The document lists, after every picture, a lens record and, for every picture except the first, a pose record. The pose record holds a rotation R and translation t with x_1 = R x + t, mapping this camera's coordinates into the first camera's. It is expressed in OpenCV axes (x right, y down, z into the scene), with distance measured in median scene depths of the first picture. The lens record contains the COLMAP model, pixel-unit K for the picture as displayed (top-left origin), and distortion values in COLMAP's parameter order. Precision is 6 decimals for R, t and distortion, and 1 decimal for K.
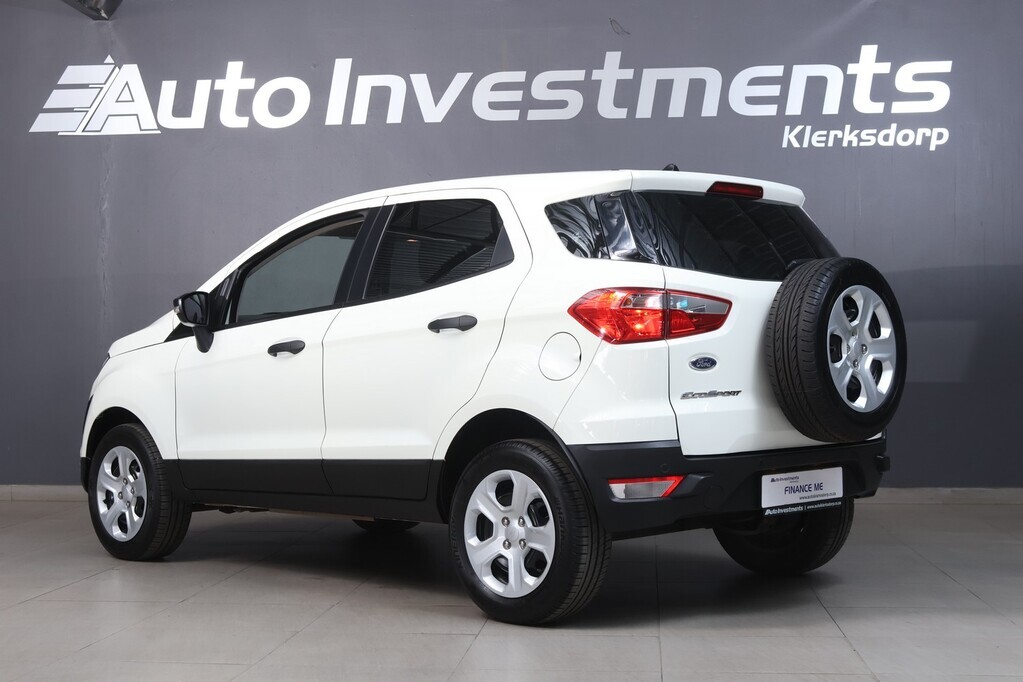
lens RADIAL K [[1492.5, 0, 511.5], [0, 1492.5, 341.0], [0, 0, 1]] dist [-0.005855, -0.074244]
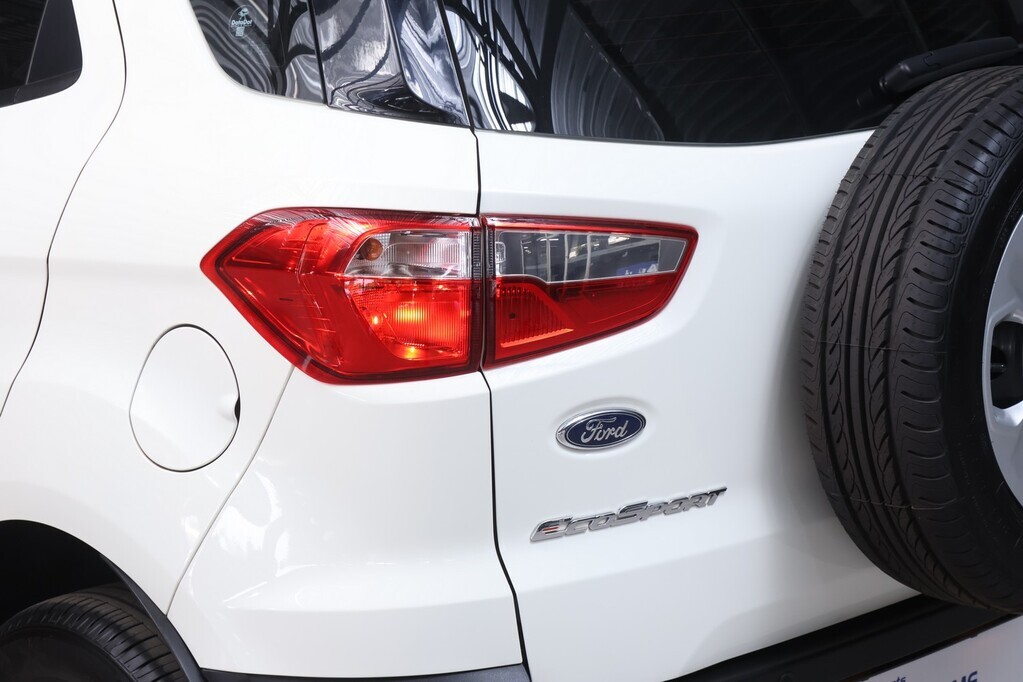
lens RADIAL K [[2466.4, 0, 511.5], [0, 2466.4, 341.0], [0, 0, 1]] dist [0.078679, 0.106537]
pose [[0.999661, -0.010576, -0.023808, 0.119718], [0.015097, 0.979972, 0.198561, -0.111537], [0.021231, -0.198853, 0.979799, 0.460807]]
